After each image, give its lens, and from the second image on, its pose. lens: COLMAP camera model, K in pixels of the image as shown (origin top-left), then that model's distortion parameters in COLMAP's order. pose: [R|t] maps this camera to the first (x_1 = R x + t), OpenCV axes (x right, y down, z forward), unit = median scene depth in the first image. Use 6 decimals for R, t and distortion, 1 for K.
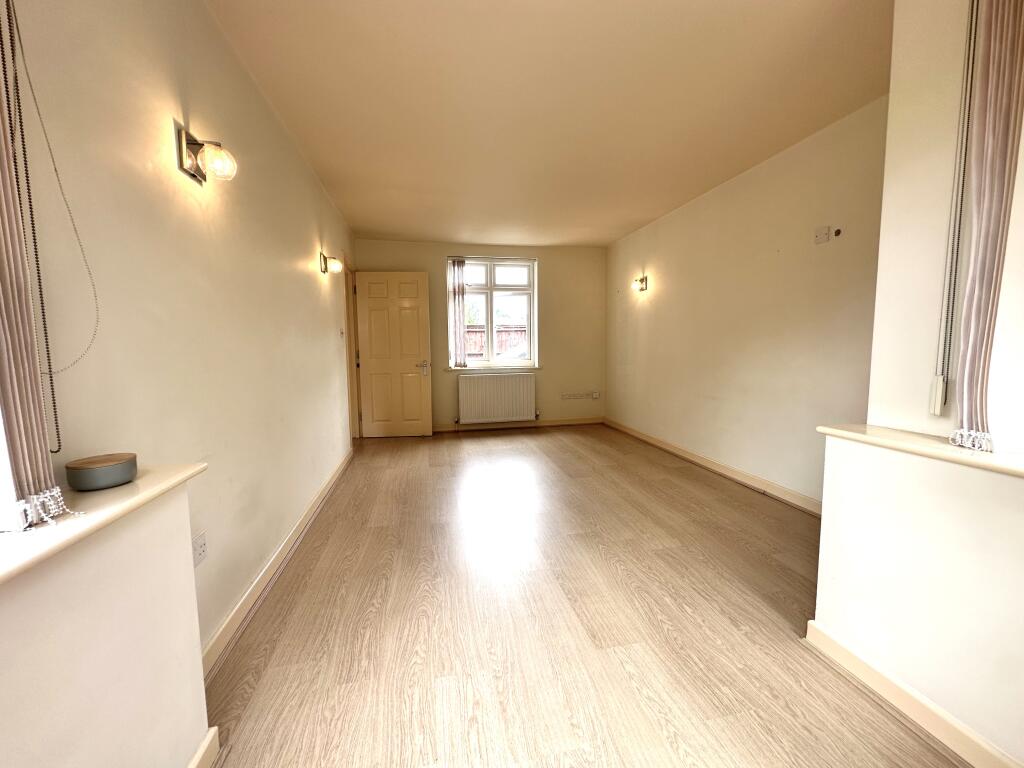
lens RADIAL K [[408.3, 0, 510.1], [0, 408.3, 382.3], [0, 0, 1]] dist [0.000031, 0.000040]
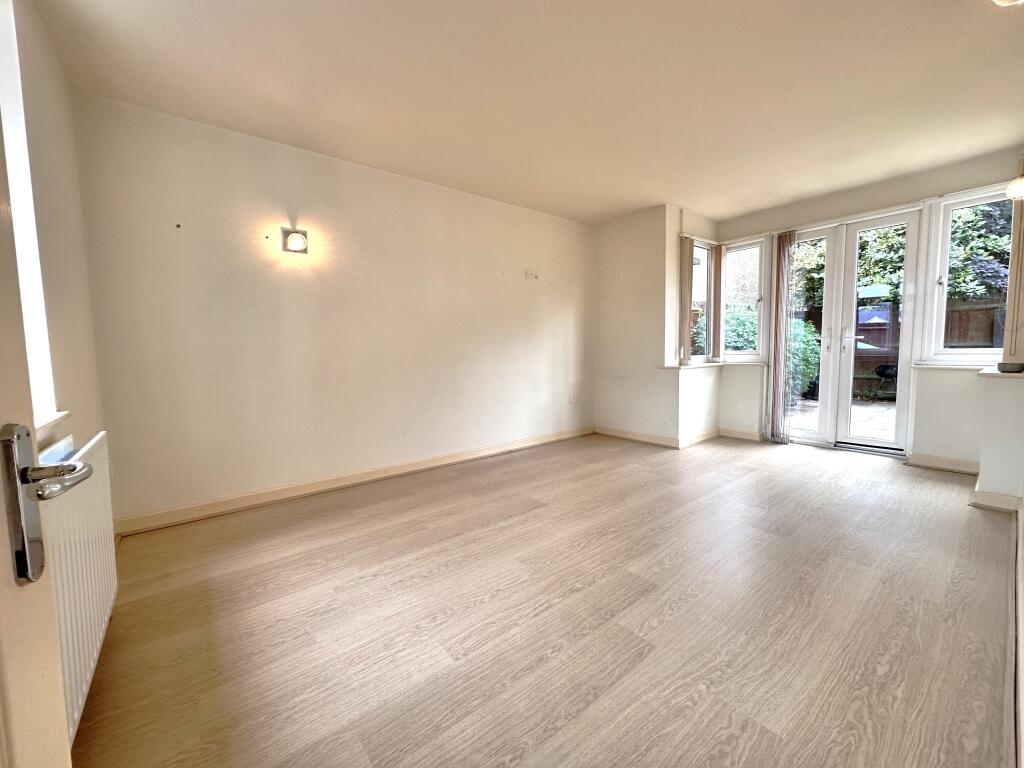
lens RADIAL K [[409.4, 0, 514.5], [0, 409.4, 375.0], [0, 0, 1]] dist [0.000654, 0.000074]
pose [[-0.461062, -0.035568, 0.886655, -0.213312], [0.103904, 0.990159, 0.093750, -0.038148], [-0.881263, 0.135352, -0.452829, 0.582262]]
